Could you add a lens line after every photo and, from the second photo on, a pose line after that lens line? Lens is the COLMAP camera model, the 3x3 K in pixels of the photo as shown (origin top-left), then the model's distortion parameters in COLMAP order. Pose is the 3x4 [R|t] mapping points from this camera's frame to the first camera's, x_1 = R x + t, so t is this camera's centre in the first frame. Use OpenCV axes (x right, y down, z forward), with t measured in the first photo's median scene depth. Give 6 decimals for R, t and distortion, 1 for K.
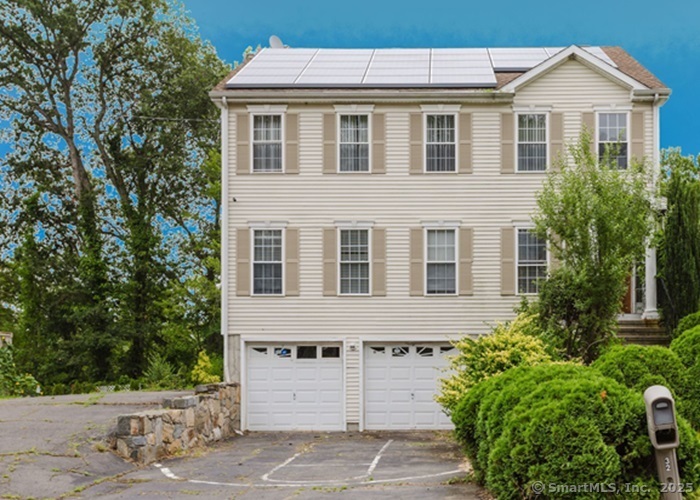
lens RADIAL K [[1099.5, 0, 350.0], [0, 1099.5, 293.1], [0, 0, 1]] dist [0.019538, 0.004456]
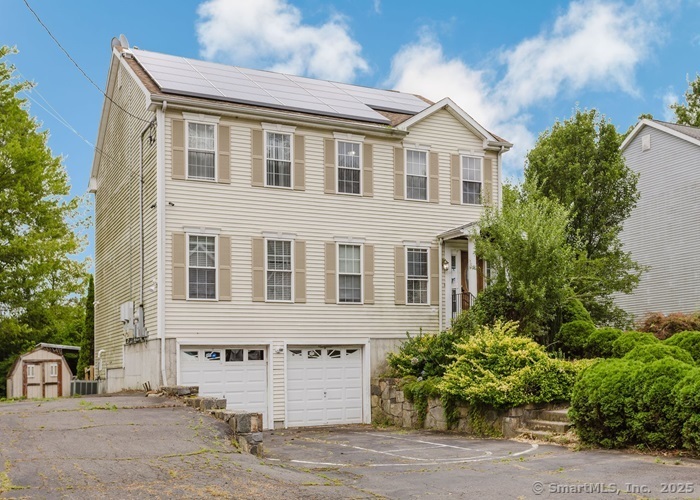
lens RADIAL K [[1320.6, 0, 350.0], [0, 1320.6, 250.0], [0, 0, 1]] dist [0.030983, 0.026558]
pose [[0.762666, 0.046209, 0.645140, -0.776986], [-0.024568, 0.998795, -0.042496, 0.004663], [-0.646326, 0.016561, 0.762882, -0.028574]]
